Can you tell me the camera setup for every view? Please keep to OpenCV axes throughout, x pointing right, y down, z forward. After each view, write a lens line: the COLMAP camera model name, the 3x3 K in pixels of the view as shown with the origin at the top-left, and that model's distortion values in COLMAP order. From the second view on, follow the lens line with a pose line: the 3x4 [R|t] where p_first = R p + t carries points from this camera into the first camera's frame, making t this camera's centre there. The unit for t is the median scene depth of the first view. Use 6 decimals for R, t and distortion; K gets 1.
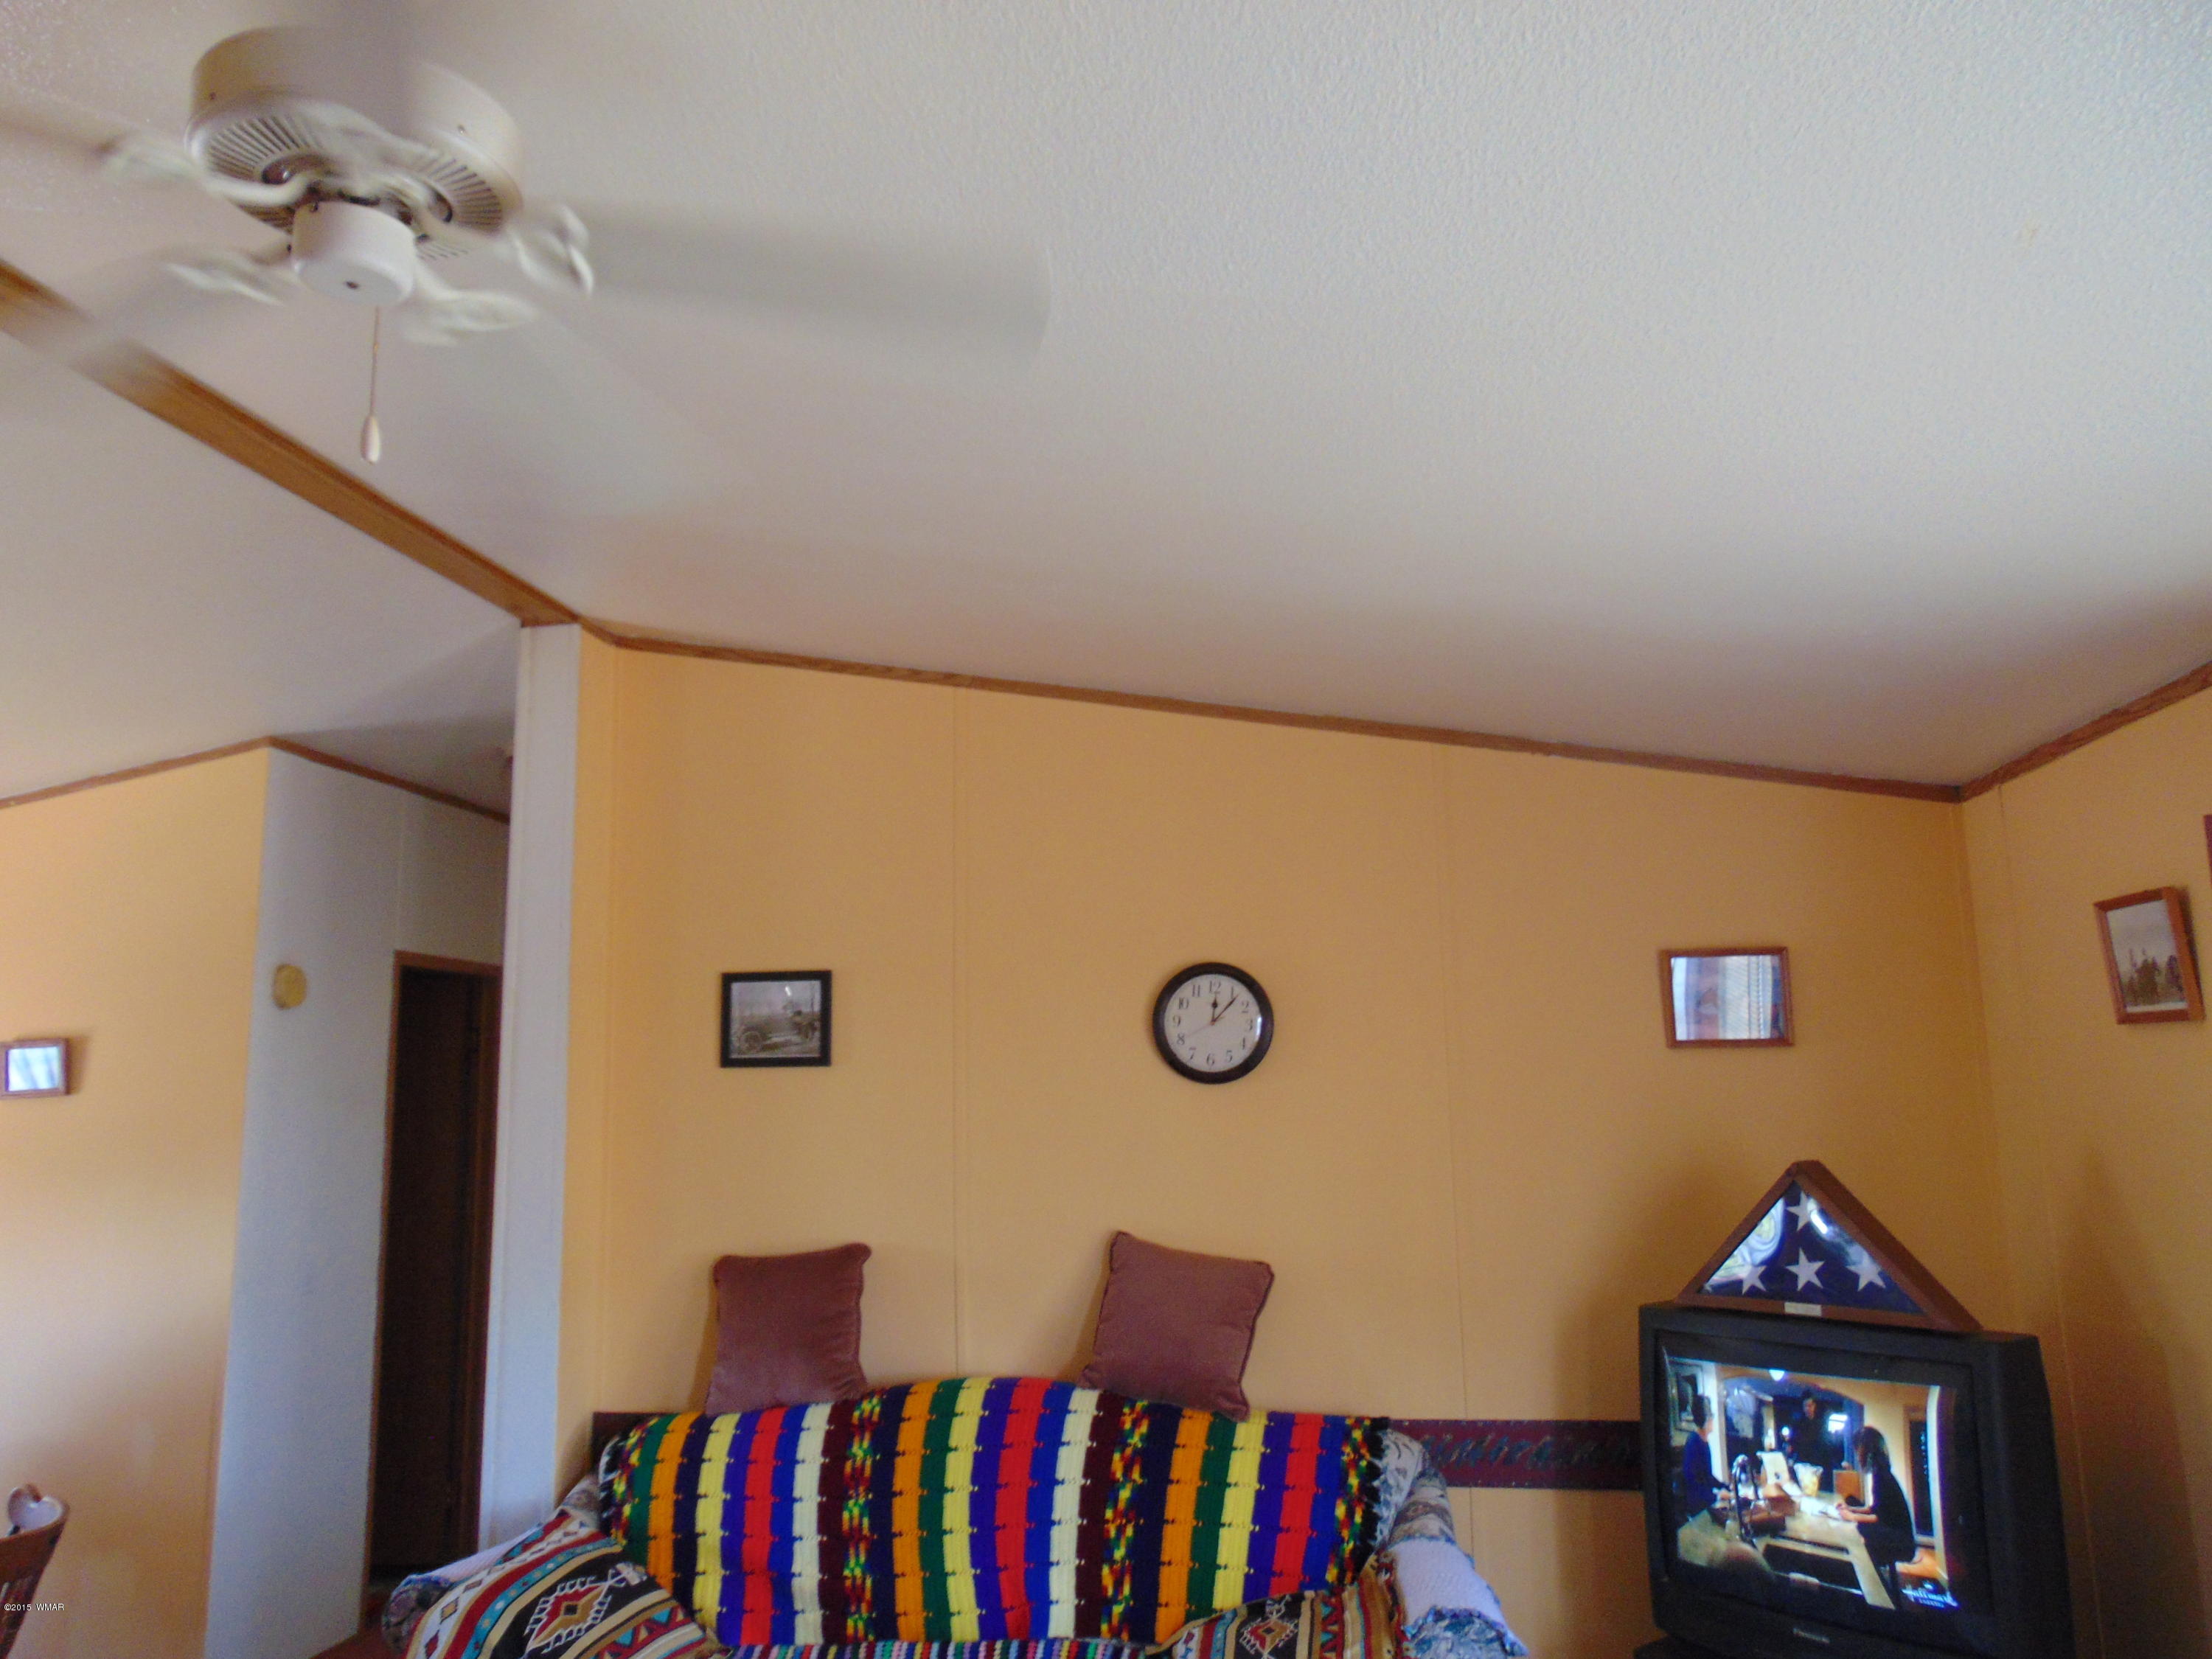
lens RADIAL K [[1635.7, 0, 1108.2], [0, 1635.7, 819.7], [0, 0, 1]] dist [-0.042756, 0.070340]
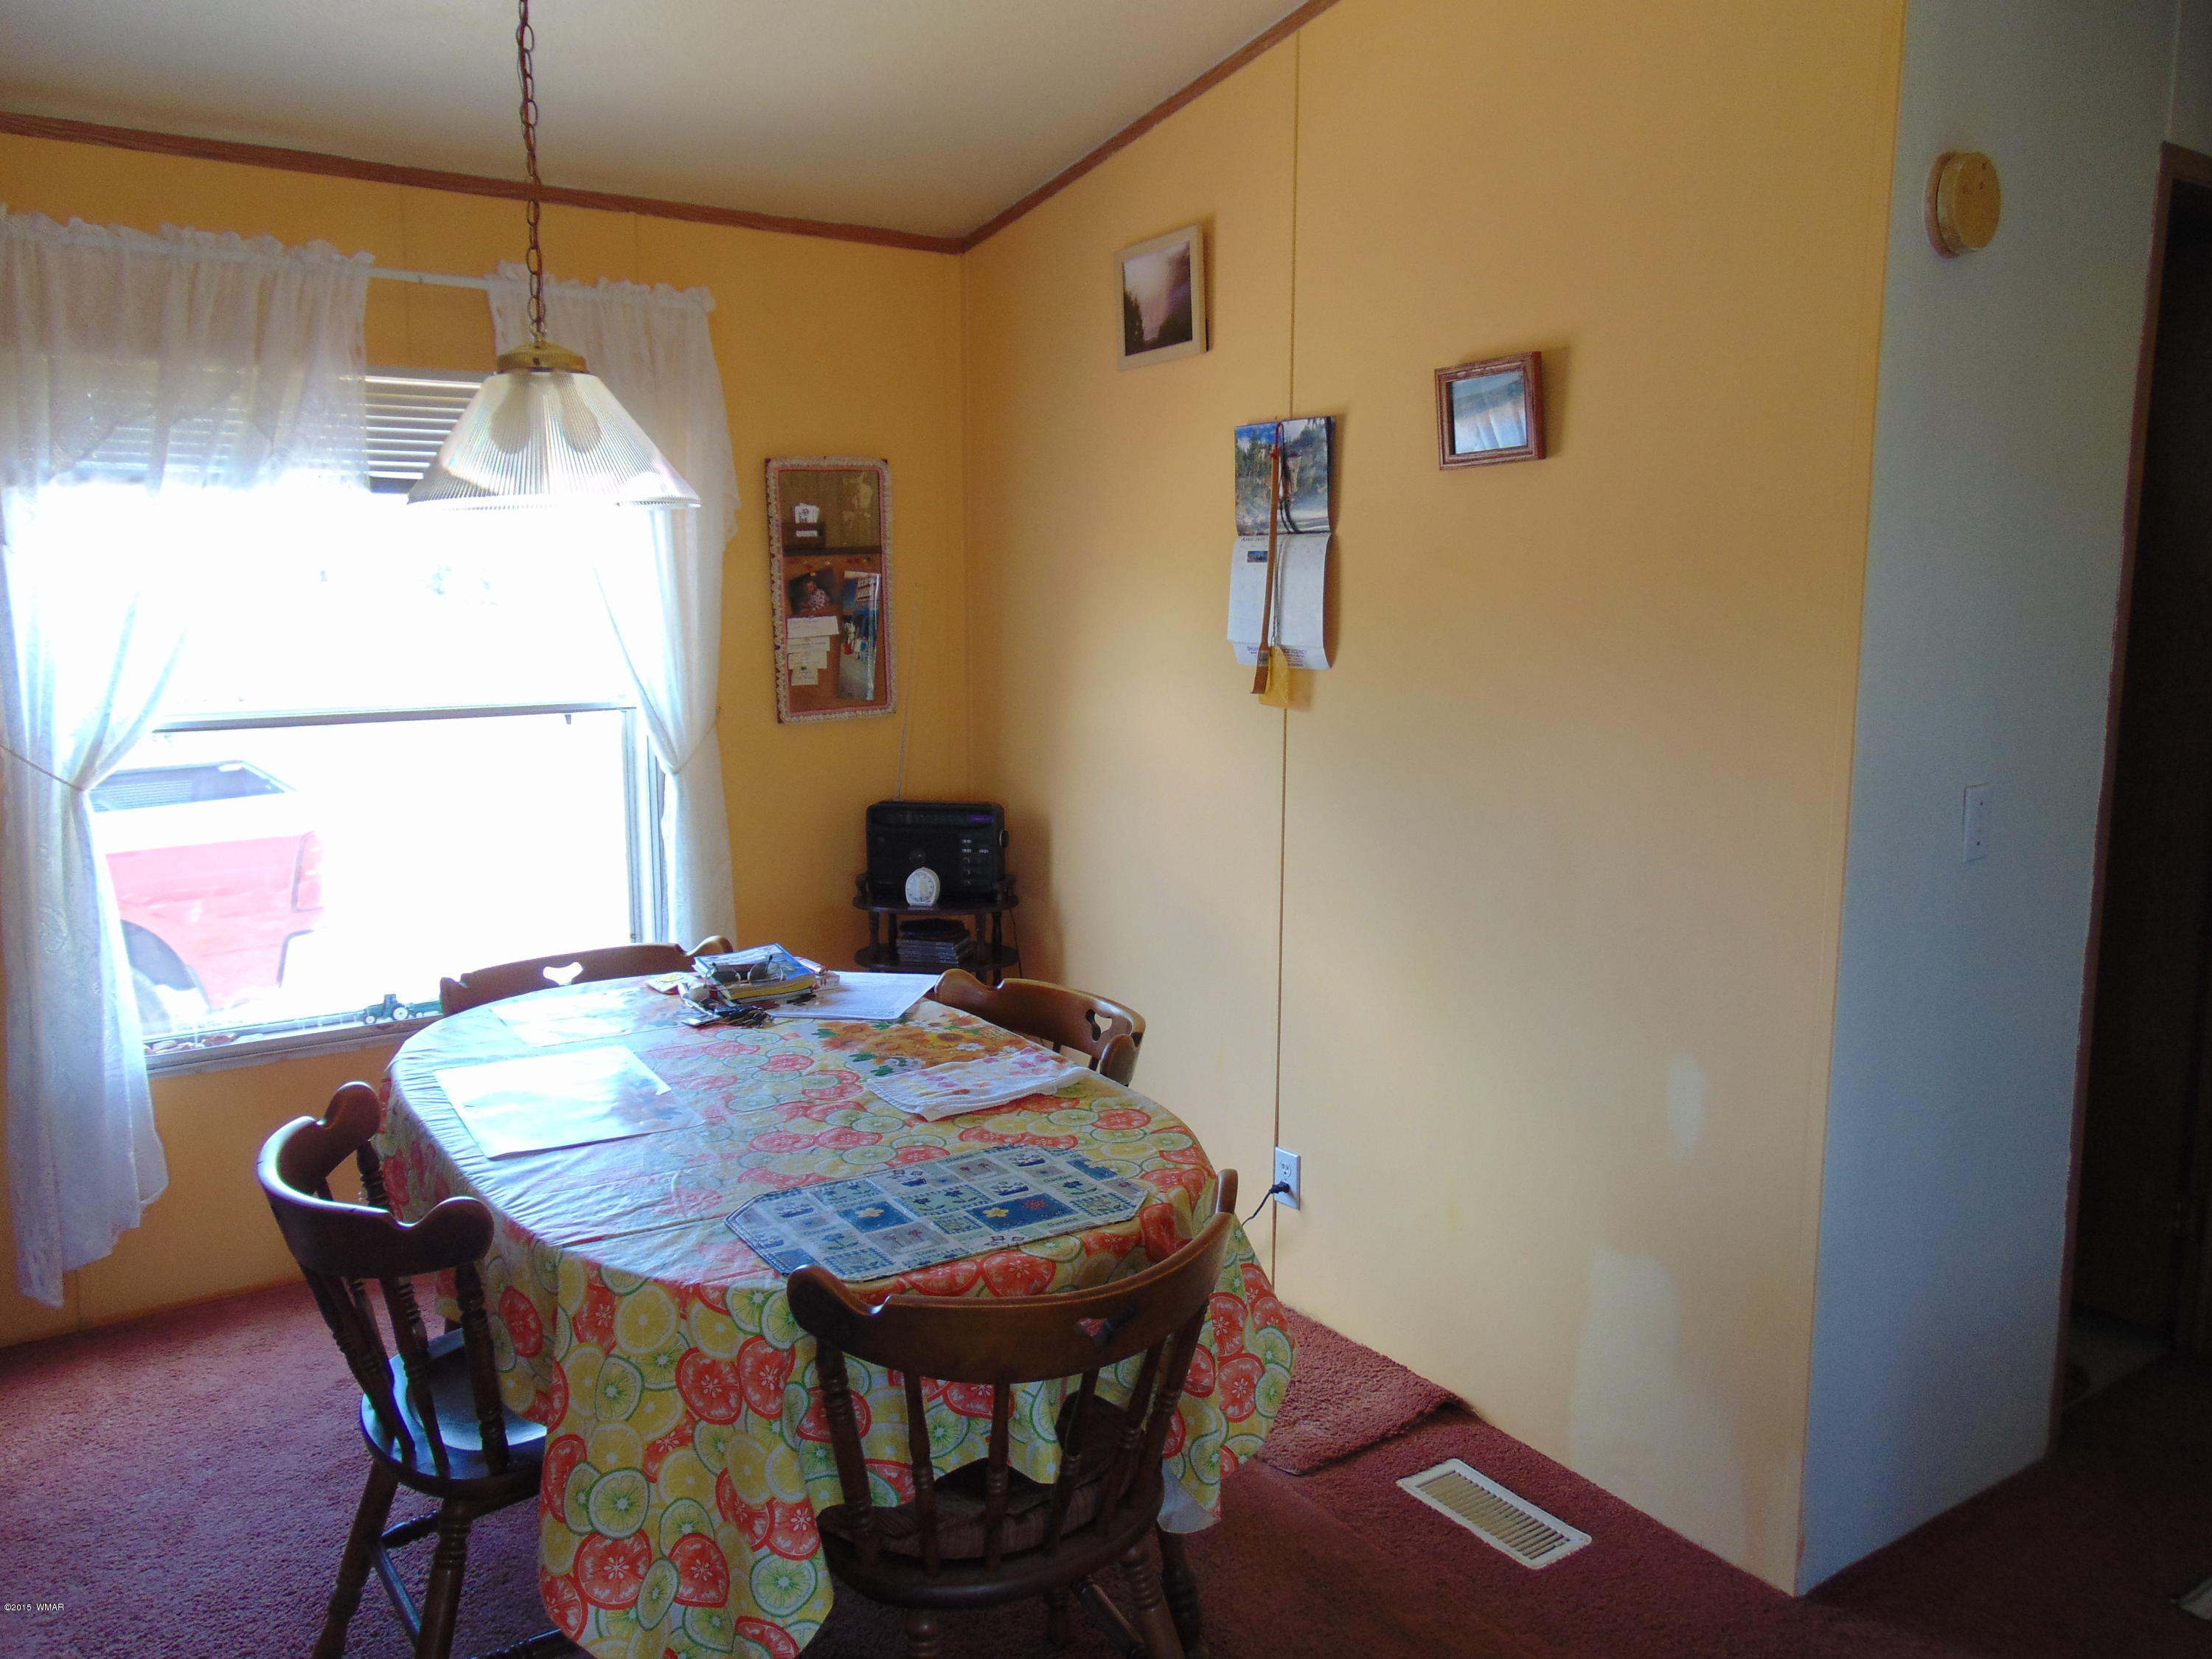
lens RADIAL K [[1635.7, 0, 1108.2], [0, 1635.7, 819.7], [0, 0, 1]] dist [-0.042756, 0.070340]
pose [[0.674004, 0.132456, -0.726756, -0.316323], [0.112413, 0.953947, 0.278117, 0.114142], [0.730124, -0.269149, 0.628074, 0.504475]]
